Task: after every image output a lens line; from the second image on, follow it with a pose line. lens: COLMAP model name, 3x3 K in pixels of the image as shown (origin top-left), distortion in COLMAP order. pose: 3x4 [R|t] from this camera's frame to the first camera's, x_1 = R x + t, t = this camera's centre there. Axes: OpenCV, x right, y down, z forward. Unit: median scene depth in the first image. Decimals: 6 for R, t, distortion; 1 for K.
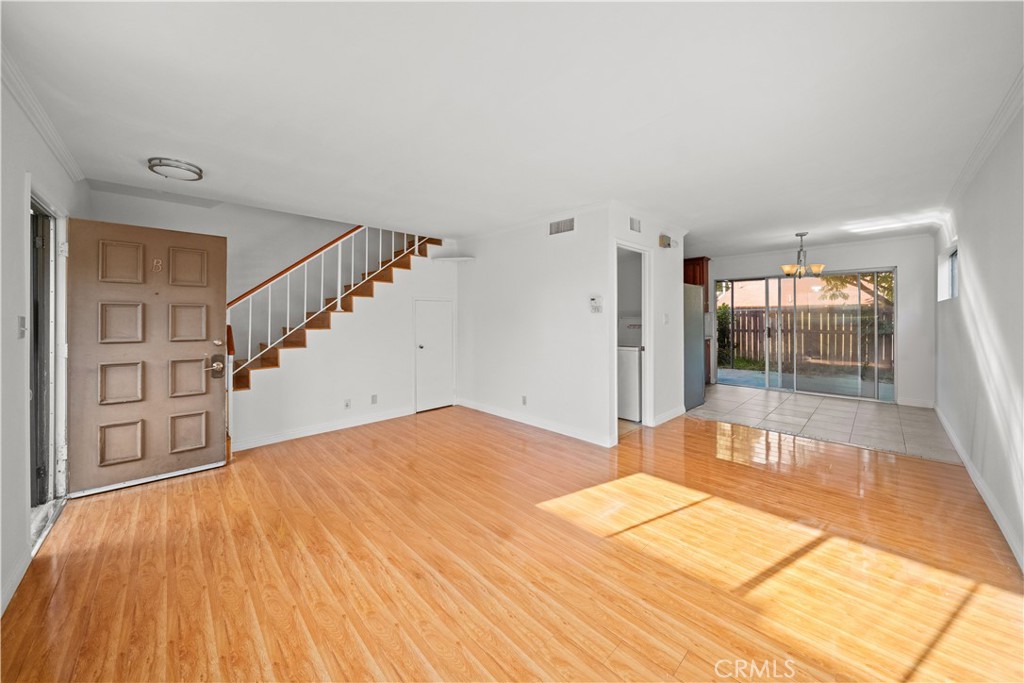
lens RADIAL K [[352.1, 0, 499.3], [0, 352.1, 319.5], [0, 0, 1]] dist [-0.001353, -0.000136]
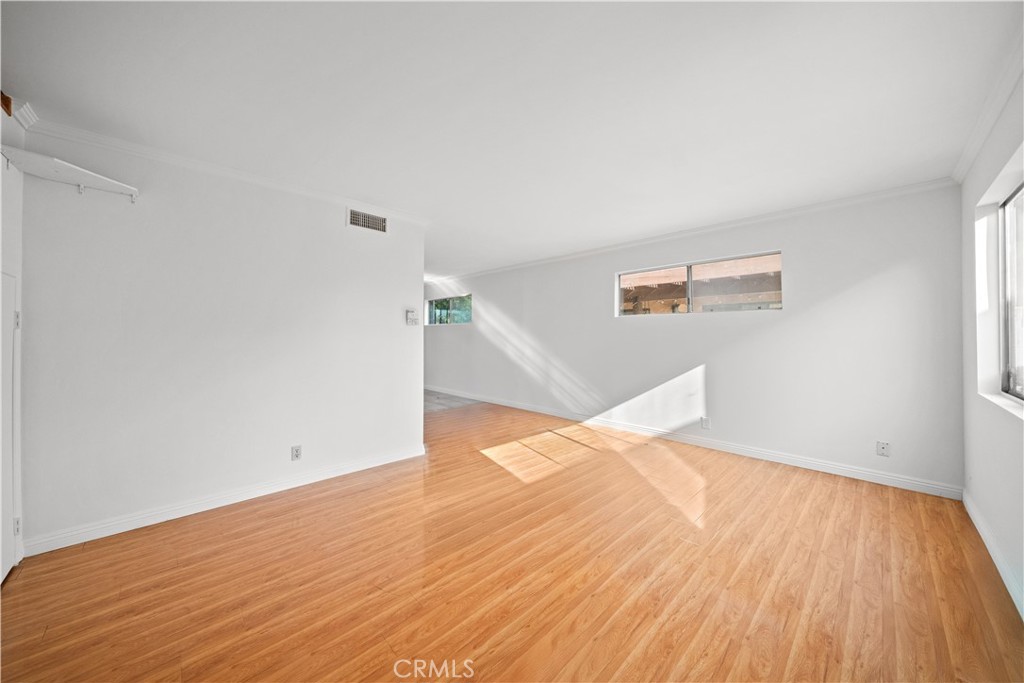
lens RADIAL K [[352.1, 0, 511.2], [0, 352.1, 336.1], [0, 0, 1]] dist [-0.001353, -0.000136]
pose [[-0.003023, 0.005110, 0.999982, -1.171114], [0.003261, 0.999982, -0.005101, 0.028369], [-0.999990, 0.003246, -0.003039, 1.169266]]
